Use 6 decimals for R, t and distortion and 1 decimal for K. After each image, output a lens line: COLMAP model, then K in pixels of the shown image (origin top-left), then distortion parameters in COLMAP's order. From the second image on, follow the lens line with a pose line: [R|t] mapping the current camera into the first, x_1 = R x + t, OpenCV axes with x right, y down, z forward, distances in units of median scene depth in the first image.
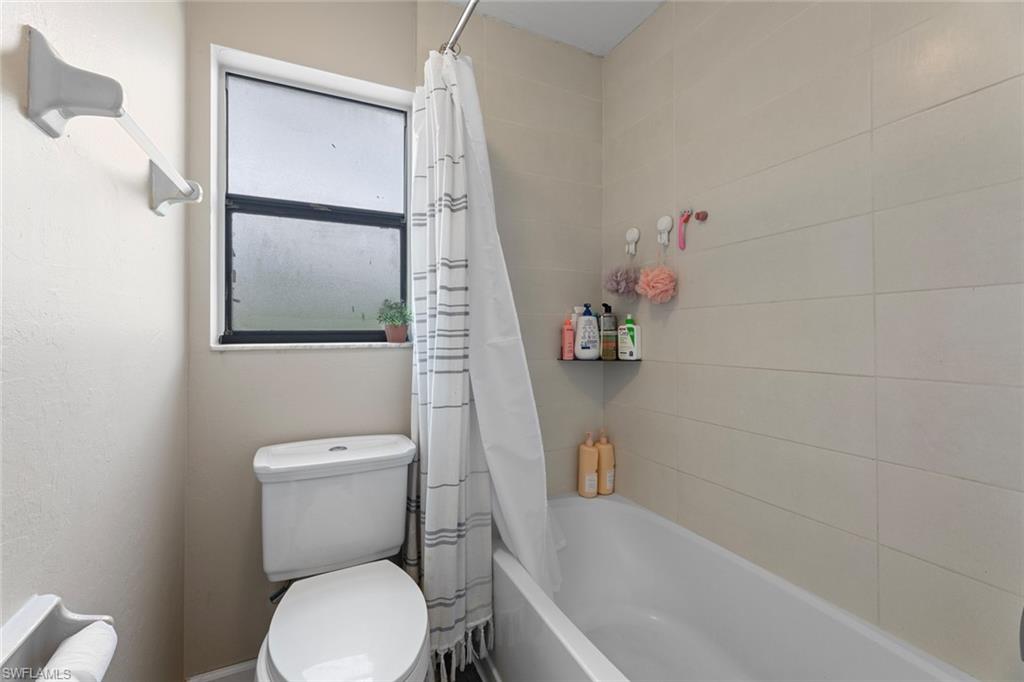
lens RADIAL K [[417.1, 0, 507.9], [0, 417.1, 329.6], [0, 0, 1]] dist [0.001135, 0.000154]
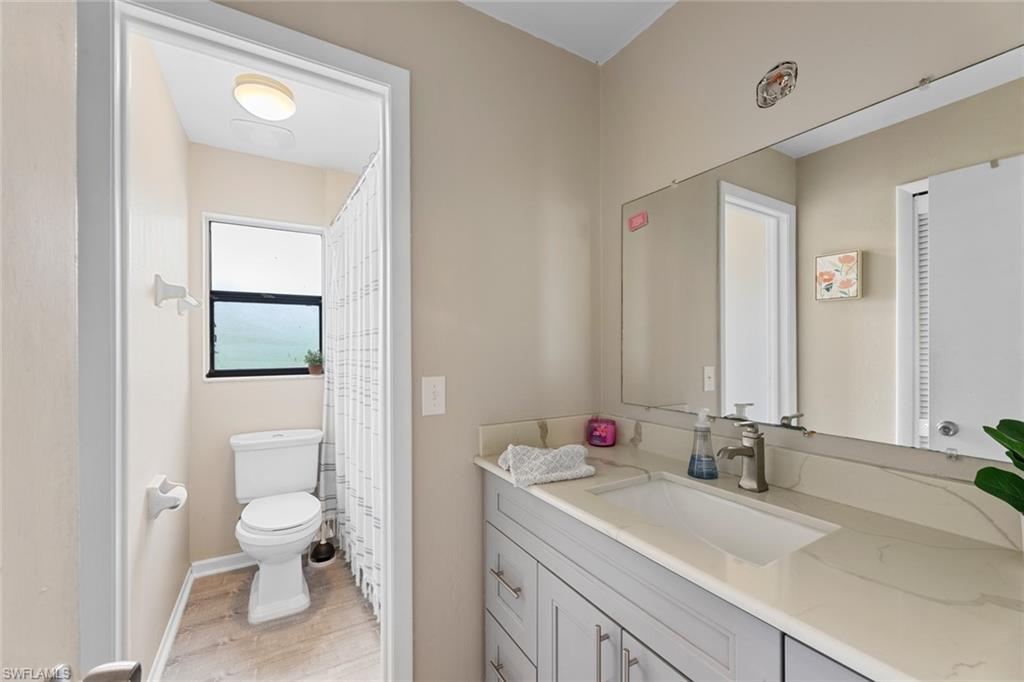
lens RADIAL K [[410.6, 0, 512.0], [0, 410.6, 341.0], [0, 0, 1]] dist [0.000813, 0.000102]
pose [[0.996402, -0.008494, 0.084330, 0.418372], [0.008776, 0.999957, -0.002970, -0.101378], [-0.084301, 0.003700, 0.996433, -0.789295]]
